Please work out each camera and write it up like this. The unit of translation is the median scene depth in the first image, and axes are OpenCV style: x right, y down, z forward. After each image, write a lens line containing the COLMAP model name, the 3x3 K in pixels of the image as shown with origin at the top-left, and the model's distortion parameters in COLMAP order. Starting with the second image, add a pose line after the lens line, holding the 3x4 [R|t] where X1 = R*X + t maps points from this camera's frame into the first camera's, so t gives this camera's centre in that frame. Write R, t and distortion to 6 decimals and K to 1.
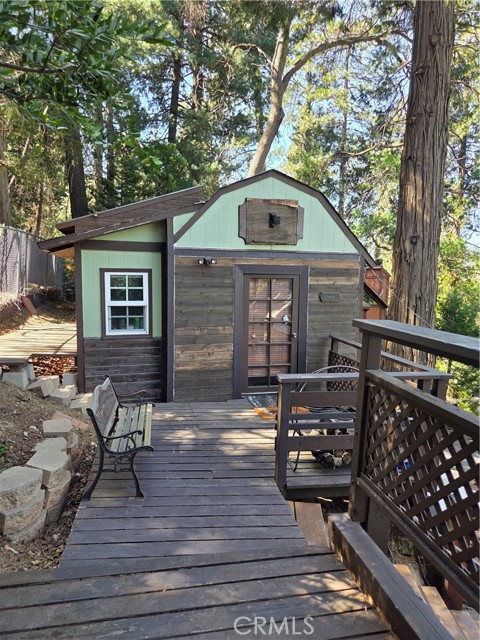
lens RADIAL K [[424.7, 0, 240.0], [0, 424.7, 322.2], [0, 0, 1]] dist [0.032869, -0.036313]
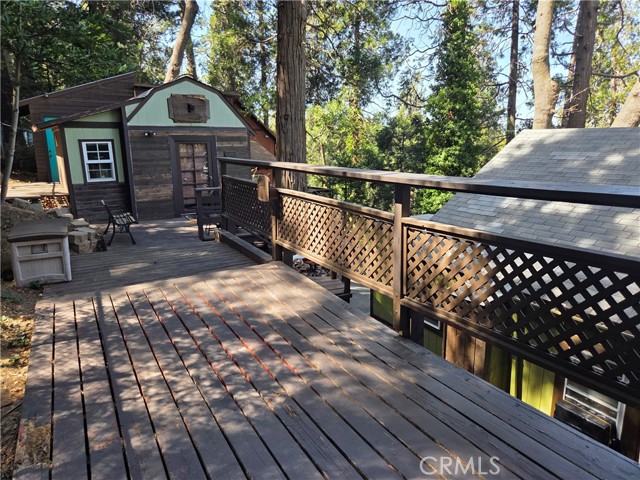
lens RADIAL K [[424.7, 0, 322.3], [0, 424.7, 235.5], [0, 0, 1]] dist [0.032869, -0.036313]
pose [[0.946592, -0.093140, 0.308688, 0.005452], [0.059403, 0.991358, 0.116962, 0.091886], [-0.316915, -0.092378, 0.943945, -0.793022]]
